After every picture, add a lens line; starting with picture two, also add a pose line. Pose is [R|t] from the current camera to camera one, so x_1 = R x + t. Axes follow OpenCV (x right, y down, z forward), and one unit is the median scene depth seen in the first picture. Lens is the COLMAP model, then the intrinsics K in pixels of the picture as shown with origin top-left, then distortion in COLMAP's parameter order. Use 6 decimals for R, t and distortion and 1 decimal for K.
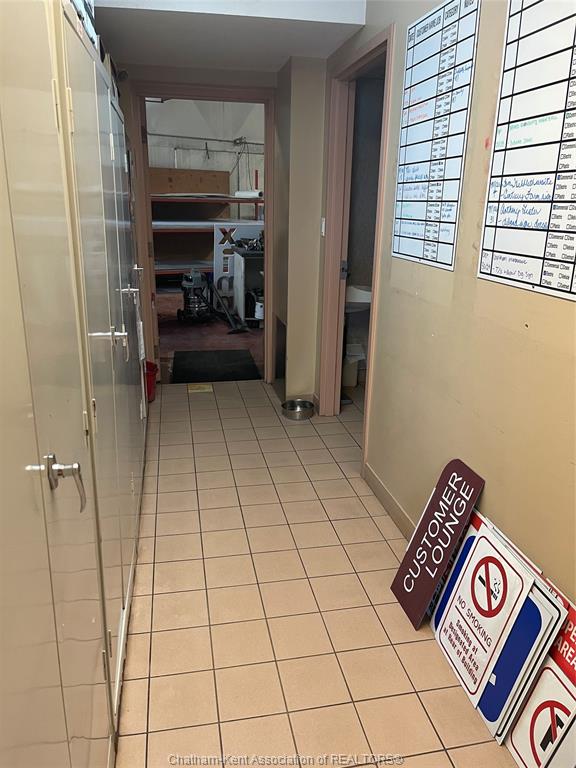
lens RADIAL K [[573.5, 0, 285.9], [0, 573.5, 382.8], [0, 0, 1]] dist [0.065745, -0.084706]
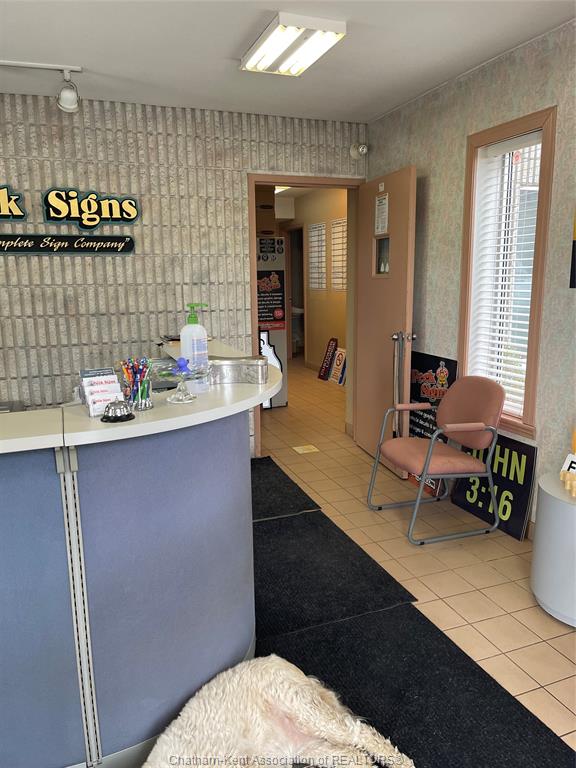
lens RADIAL K [[573.5, 0, 288.9], [0, 573.5, 384.7], [0, 0, 1]] dist [0.065745, -0.084706]
pose [[0.984857, -0.060099, 0.162617, -0.283580], [0.078253, 0.991106, -0.107637, 0.378350], [-0.154702, 0.118732, 0.980801, -1.214843]]
